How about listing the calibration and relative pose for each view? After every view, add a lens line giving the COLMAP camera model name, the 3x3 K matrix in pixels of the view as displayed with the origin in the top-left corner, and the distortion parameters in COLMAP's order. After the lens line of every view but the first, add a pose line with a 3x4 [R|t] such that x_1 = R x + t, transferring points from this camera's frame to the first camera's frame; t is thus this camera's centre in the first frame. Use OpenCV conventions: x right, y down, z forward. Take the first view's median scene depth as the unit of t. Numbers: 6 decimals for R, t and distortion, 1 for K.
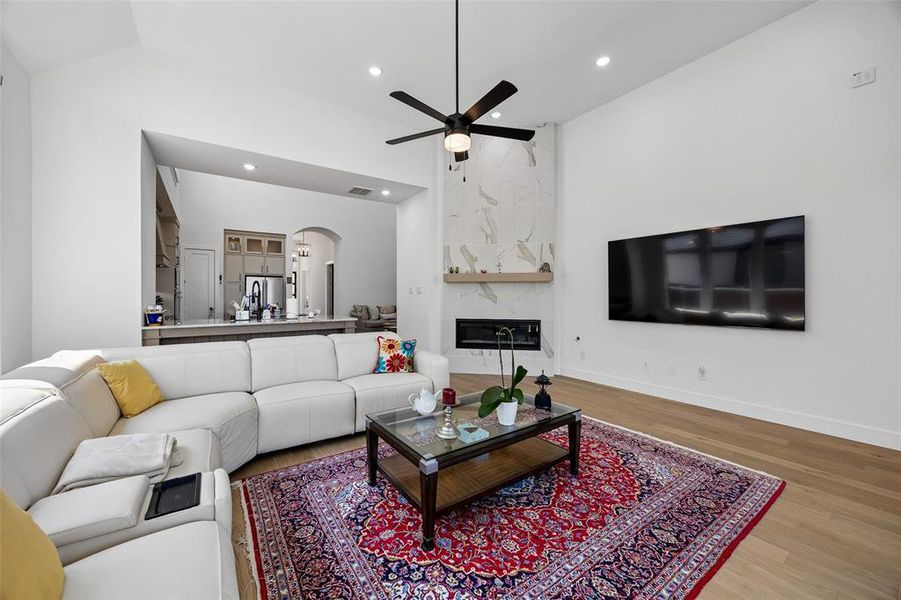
lens RADIAL K [[342.7, 0, 447.6], [0, 342.7, 297.3], [0, 0, 1]] dist [-0.000648, -0.000085]
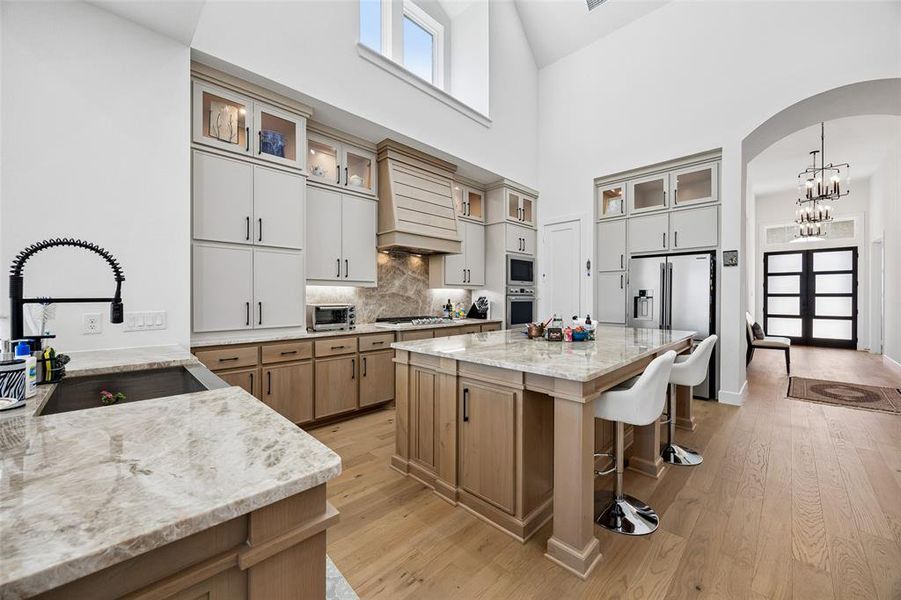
lens RADIAL K [[342.7, 0, 447.6], [0, 342.7, 297.3], [0, 0, 1]] dist [-0.000648, -0.000085]
pose [[0.177103, 0.004345, -0.984183, -0.456528], [-0.006355, 0.999974, 0.003271, -0.012069], [0.984172, 0.005675, 0.177126, 2.225623]]
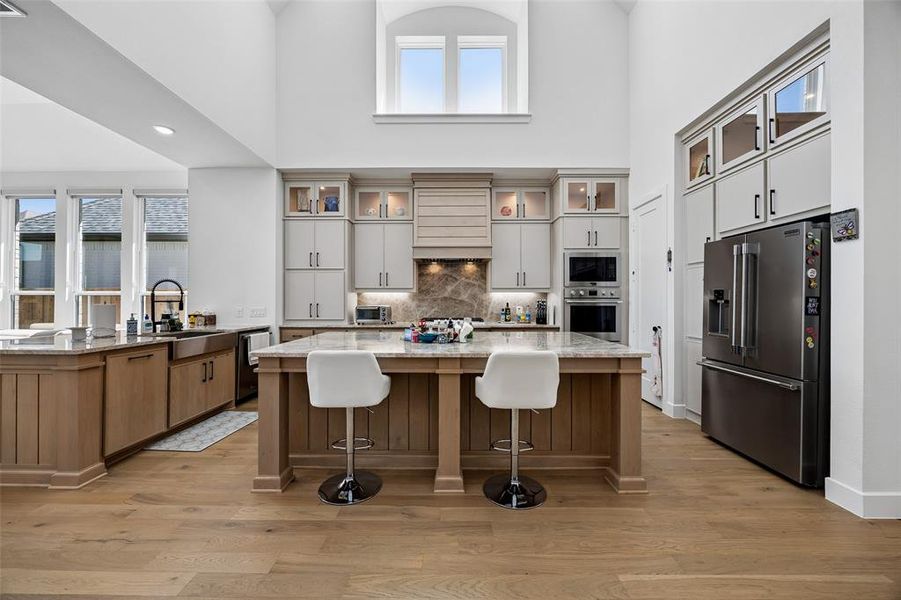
lens RADIAL K [[342.7, 0, 447.6], [0, 342.7, 297.3], [0, 0, 1]] dist [-0.000648, -0.000085]
pose [[-0.575652, -0.005055, -0.817679, -0.562422], [-0.003909, 0.999986, -0.003430, -0.017499], [0.817686, 0.001222, -0.575664, 3.411372]]
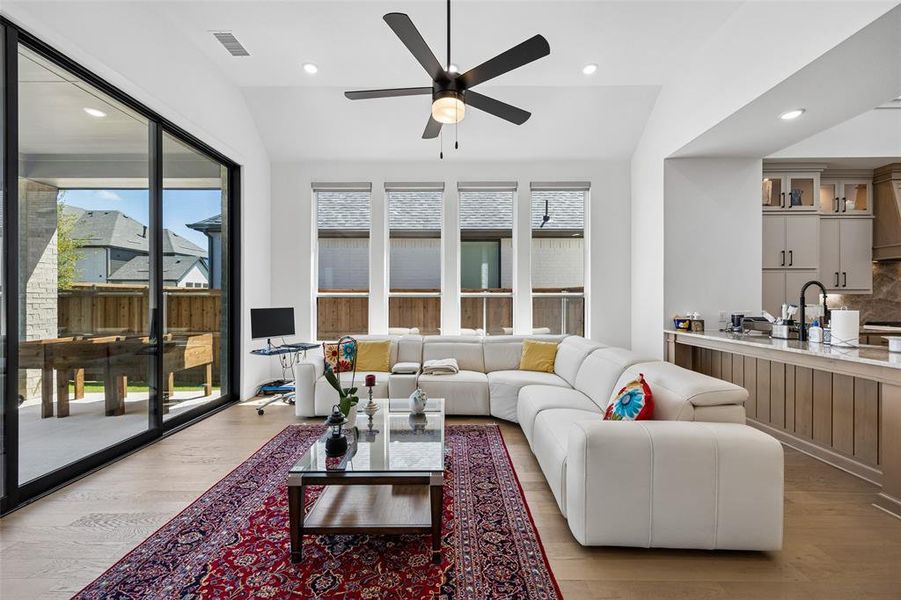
lens RADIAL K [[357.6, 0, 449.0], [0, 357.6, 299.6], [0, 0, 1]] dist [0.003322, 0.000073]
pose [[-0.574176, 0.001982, -0.818730, 0.701096], [-0.002832, 0.999986, 0.004408, -0.024828], [0.818727, 0.004850, -0.574162, 1.482289]]
